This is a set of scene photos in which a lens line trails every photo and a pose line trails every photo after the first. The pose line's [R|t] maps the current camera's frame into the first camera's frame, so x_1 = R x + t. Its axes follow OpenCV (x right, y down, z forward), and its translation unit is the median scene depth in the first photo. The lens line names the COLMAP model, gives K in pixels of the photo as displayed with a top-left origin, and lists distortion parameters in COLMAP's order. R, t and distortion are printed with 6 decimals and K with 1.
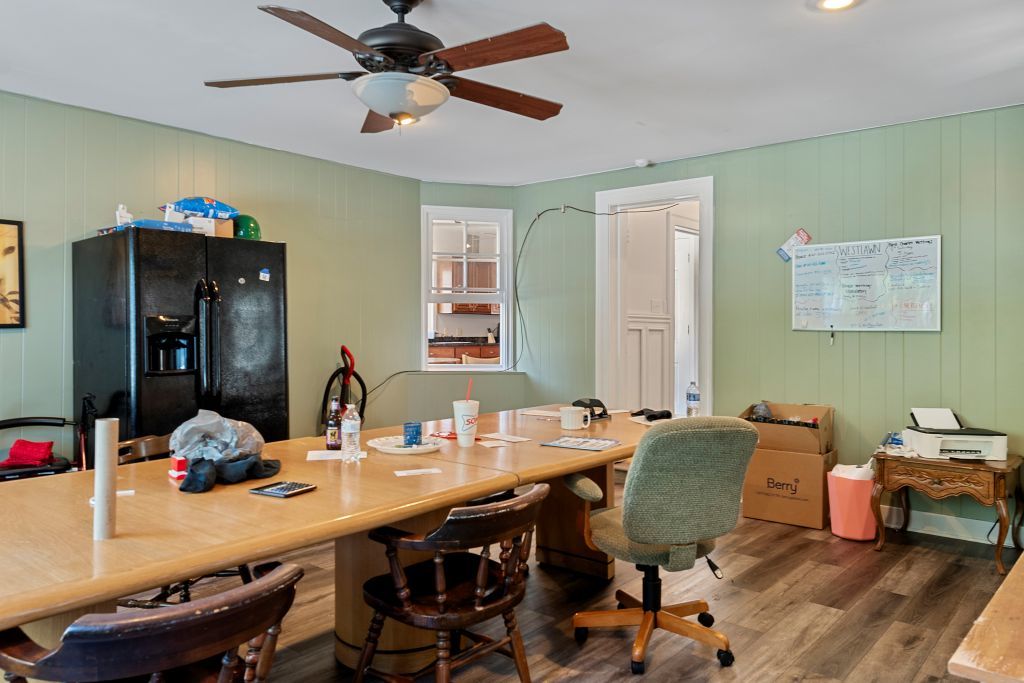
lens RADIAL K [[734.9, 0, 512.0], [0, 734.9, 341.5], [0, 0, 1]] dist [0.002834, -0.000535]
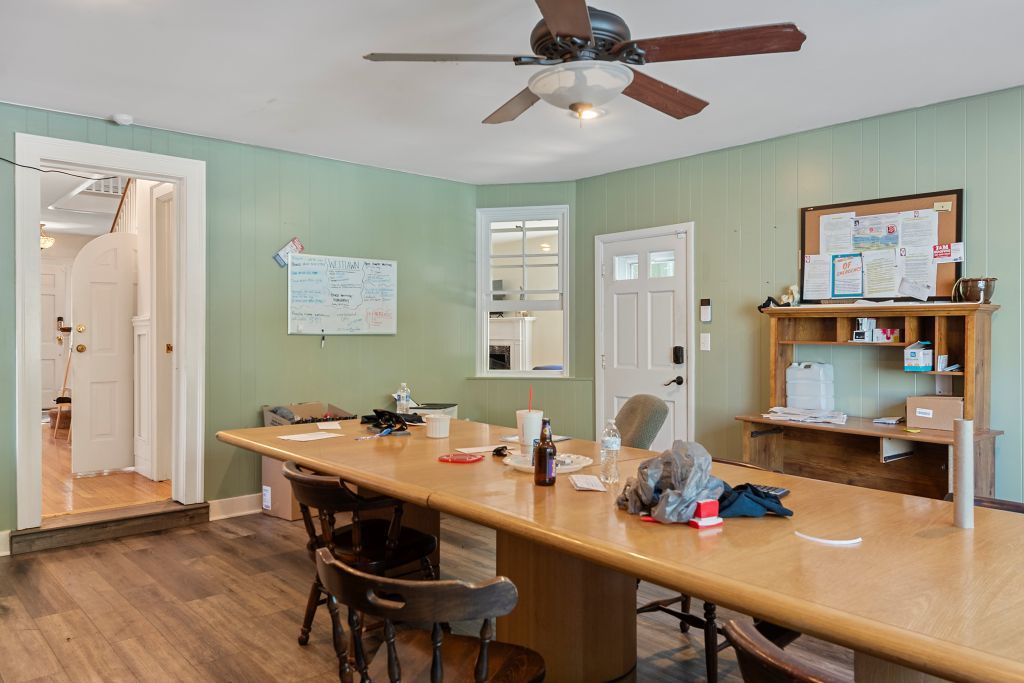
lens RADIAL K [[734.9, 0, 512.0], [0, 734.9, 341.5], [0, 0, 1]] dist [0.002834, -0.000535]
pose [[0.145429, -0.009775, 0.989320, -0.626099], [0.017313, 0.999823, 0.007334, -0.006851], [-0.989217, 0.016062, 0.145573, 0.554039]]
